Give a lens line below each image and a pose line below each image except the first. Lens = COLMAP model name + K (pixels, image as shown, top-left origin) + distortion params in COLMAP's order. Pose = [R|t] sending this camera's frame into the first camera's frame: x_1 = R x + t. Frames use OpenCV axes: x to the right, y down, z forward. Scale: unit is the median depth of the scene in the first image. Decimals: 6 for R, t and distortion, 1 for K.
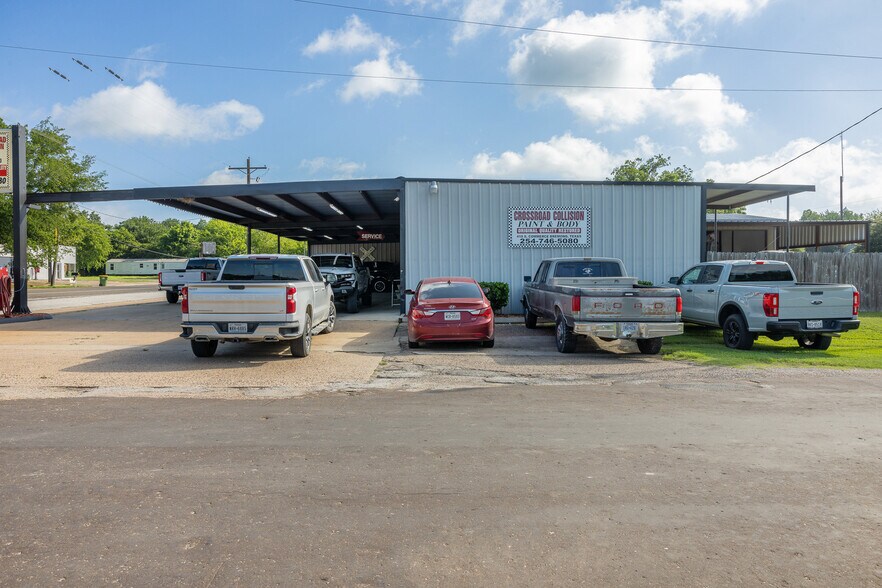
lens RADIAL K [[585.5, 0, 444.4], [0, 585.5, 298.4], [0, 0, 1]] dist [0.001289, 0.000160]
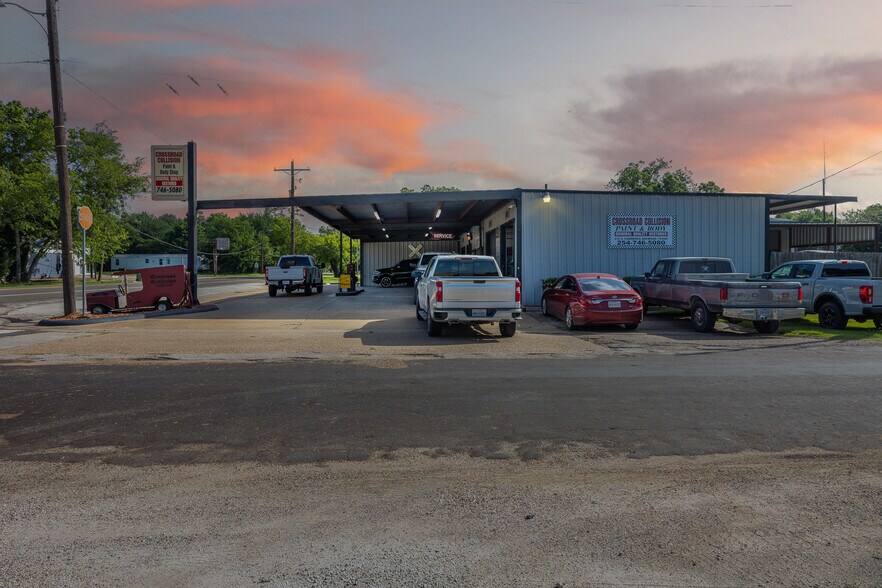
lens RADIAL K [[585.5, 0, 439.8], [0, 585.5, 286.3], [0, 0, 1]] dist [0.001289, 0.000160]
pose [[0.999094, -0.001358, 0.042544, -0.284395], [0.001855, 0.999930, -0.011651, 0.003636], [-0.042525, 0.011719, 0.999027, -0.170242]]
